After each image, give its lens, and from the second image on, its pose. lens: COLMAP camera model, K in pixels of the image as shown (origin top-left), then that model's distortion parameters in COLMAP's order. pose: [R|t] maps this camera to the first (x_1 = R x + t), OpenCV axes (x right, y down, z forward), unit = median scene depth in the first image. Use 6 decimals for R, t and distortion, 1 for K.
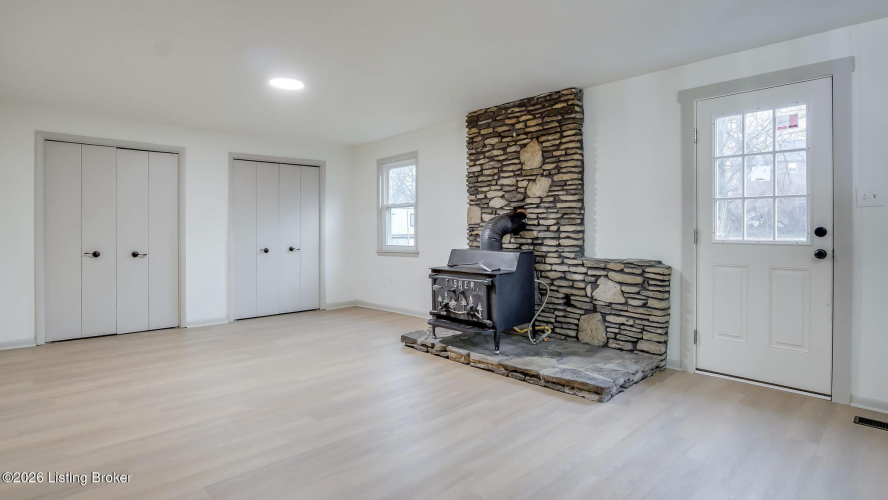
lens RADIAL K [[468.5, 0, 442.8], [0, 468.5, 232.2], [0, 0, 1]] dist [-0.002147, -0.000269]
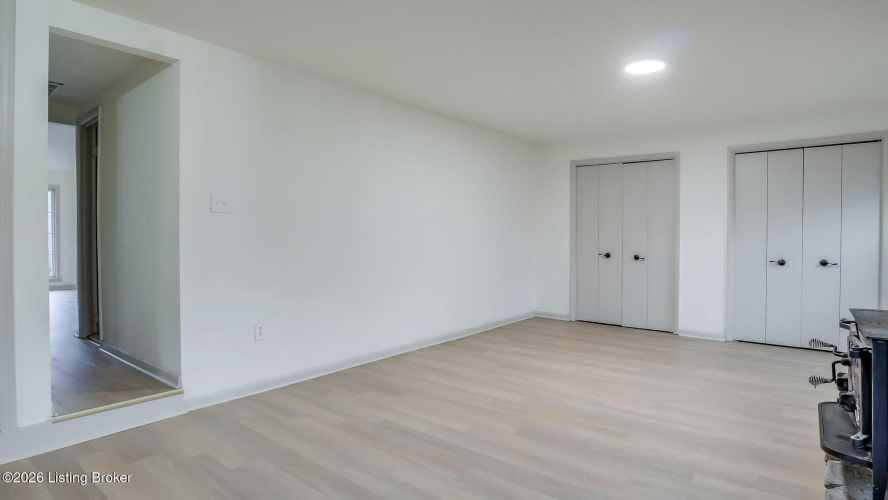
lens RADIAL K [[480.5, 0, 490.3], [0, 480.5, 244.3], [0, 0, 1]] dist [-0.000490, -0.000047]
pose [[0.170128, 0.015770, -0.985296, 0.408415], [-0.015401, 0.999792, 0.013342, 0.006520], [0.985302, 0.012905, 0.170335, 0.479291]]
